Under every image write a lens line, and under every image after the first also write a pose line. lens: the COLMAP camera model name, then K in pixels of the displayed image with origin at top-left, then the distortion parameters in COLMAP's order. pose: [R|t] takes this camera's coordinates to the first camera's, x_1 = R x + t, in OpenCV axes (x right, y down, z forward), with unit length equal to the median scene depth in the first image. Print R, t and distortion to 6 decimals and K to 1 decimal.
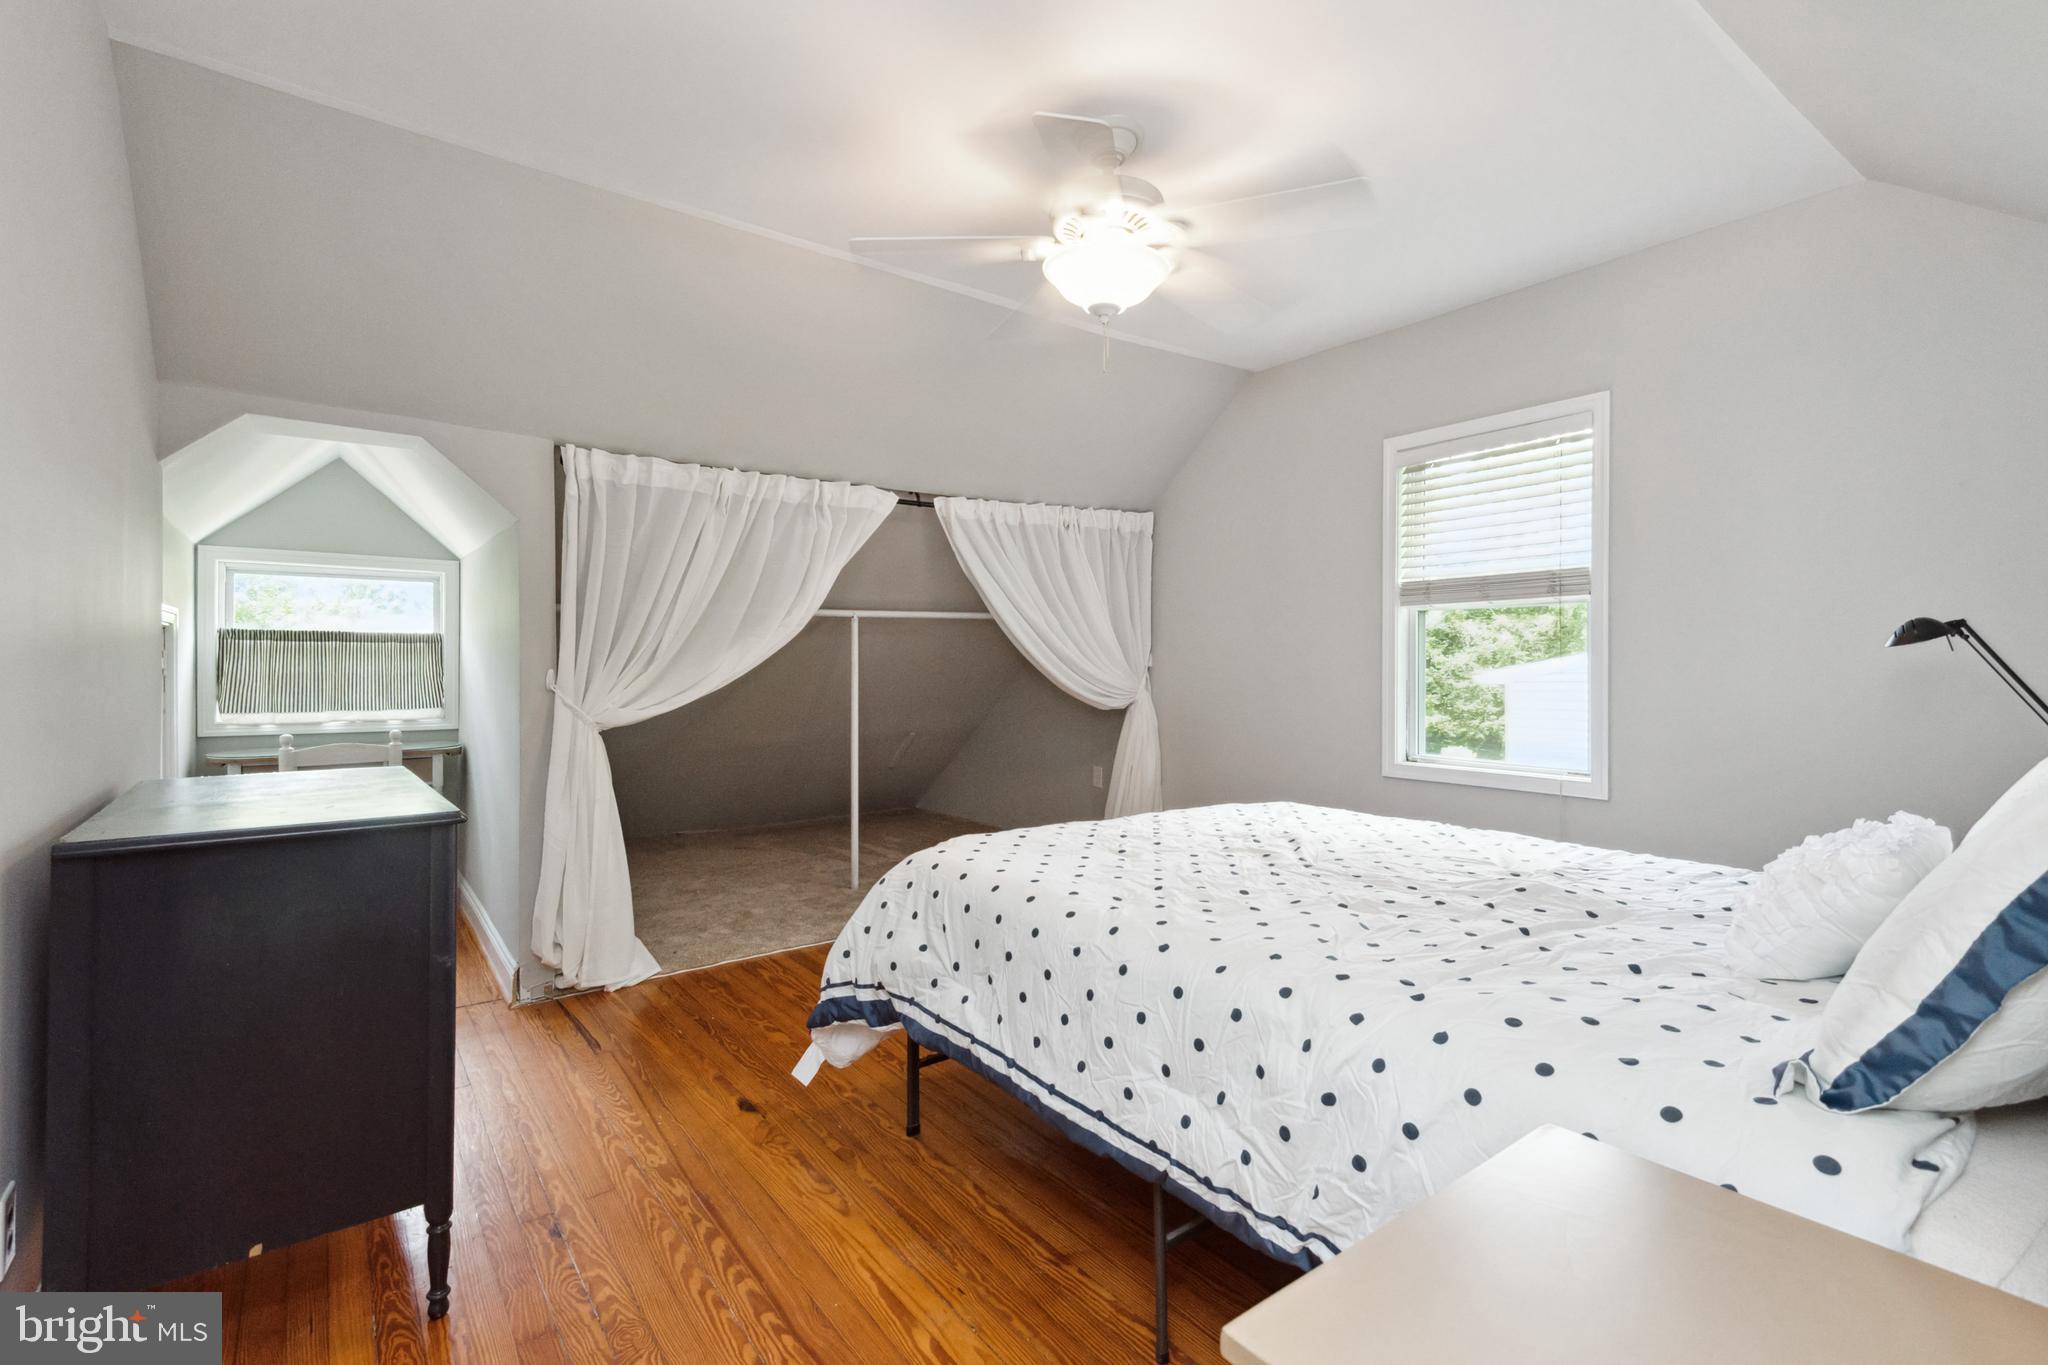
lens RADIAL K [[930.8, 0, 1025.6], [0, 930.8, 671.0], [0, 0, 1]] dist [0.005991, -0.001162]
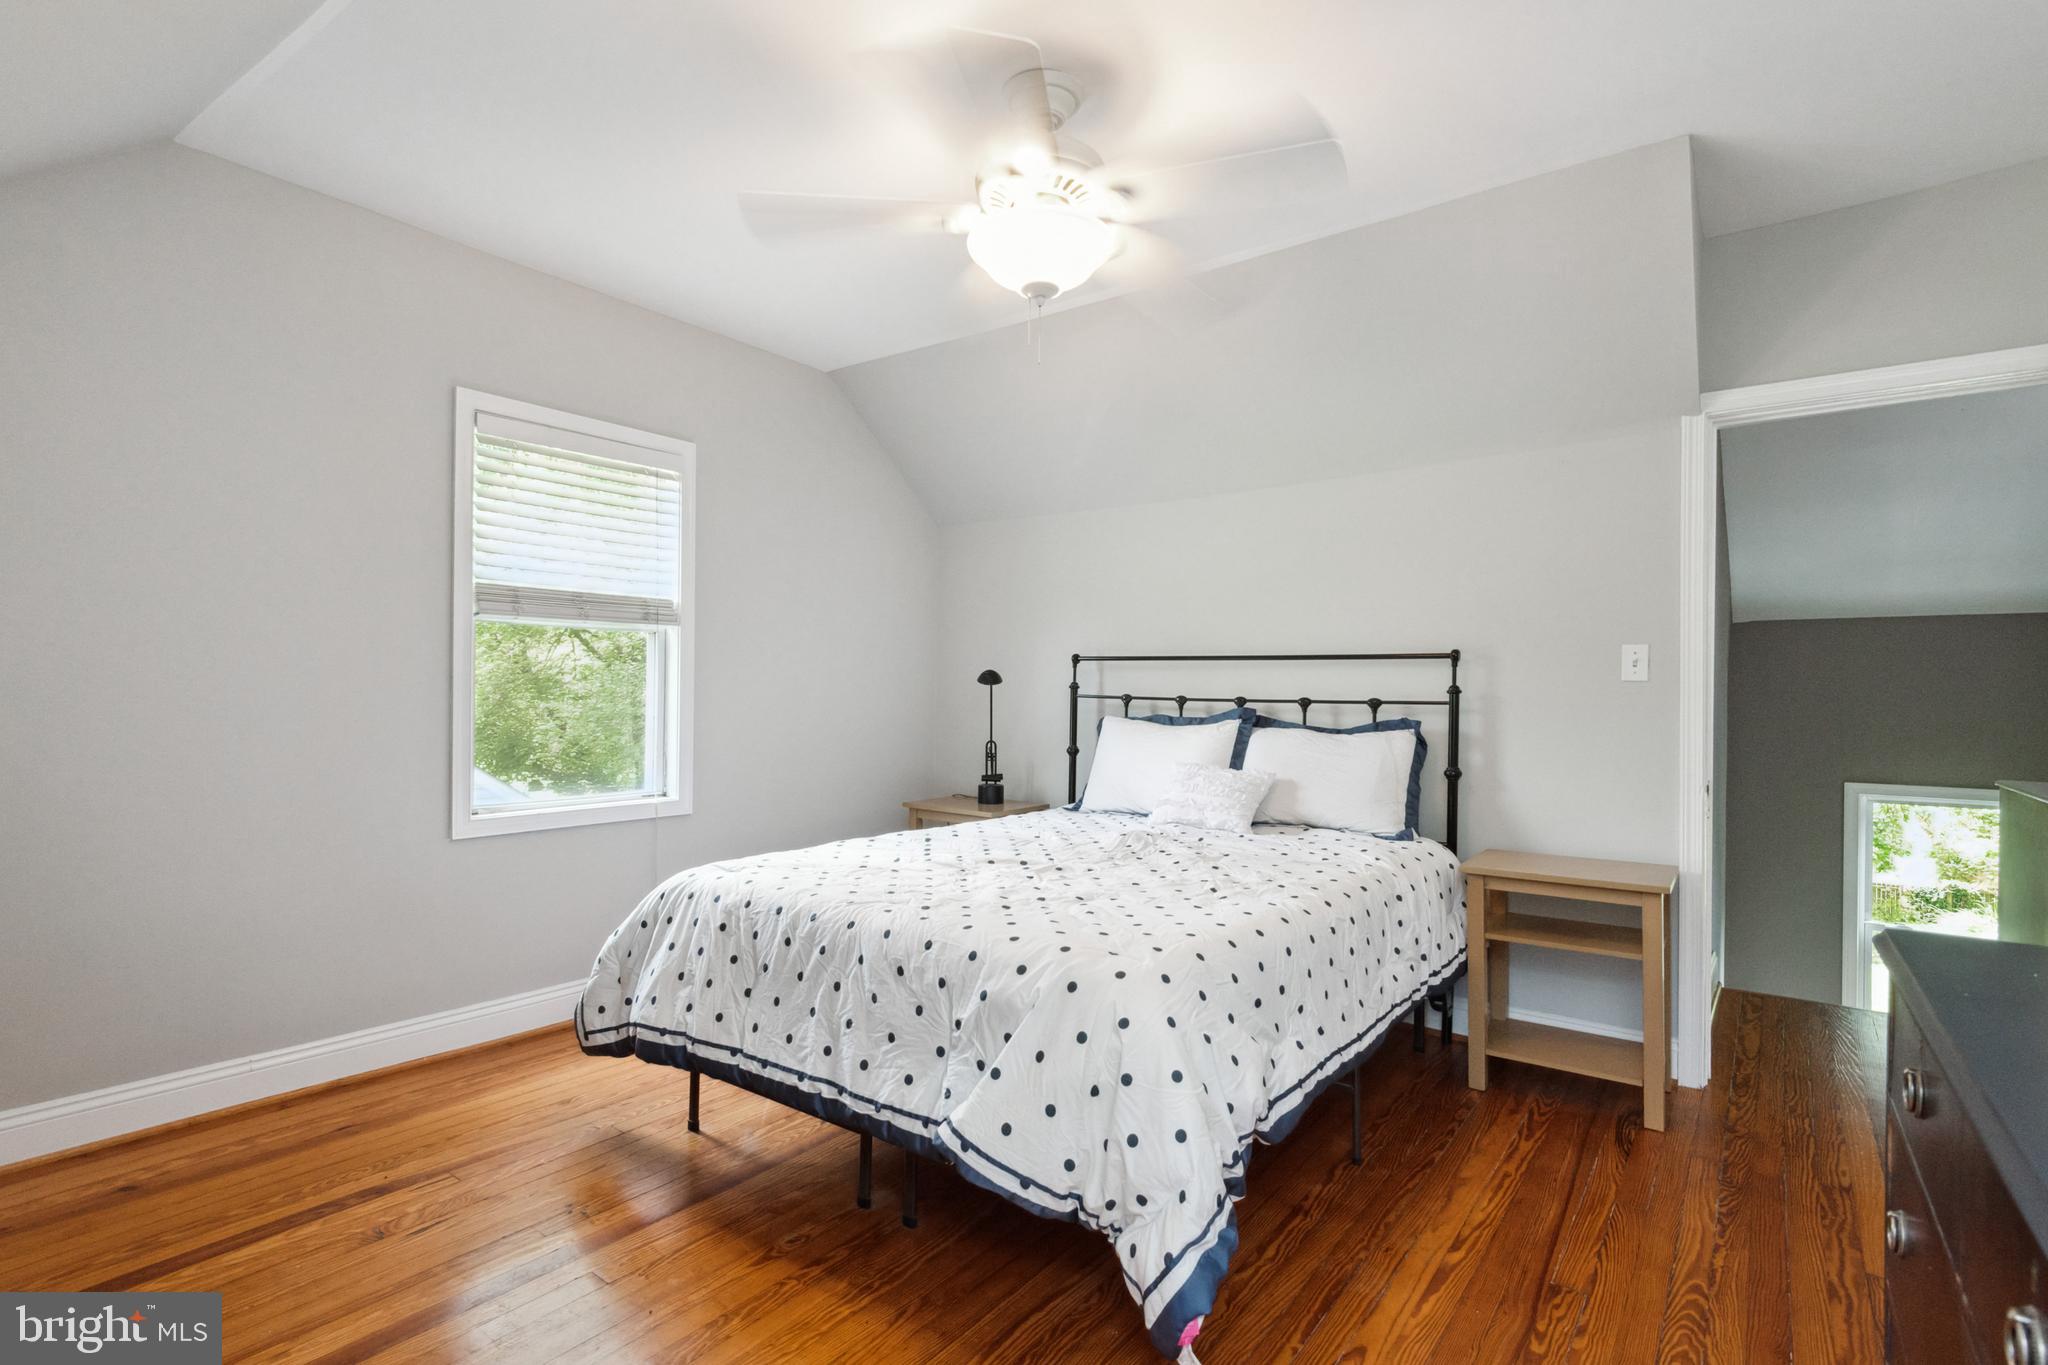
lens RADIAL K [[958.6, 0, 1025.7], [0, 958.6, 696.3], [0, 0, 1]] dist [0.002114, -0.001012]
pose [[-0.266792, -0.005529, 0.963738, -0.574453], [-0.012422, 0.999920, 0.002298, -0.010366], [-0.963674, -0.011359, -0.266839, 0.924005]]
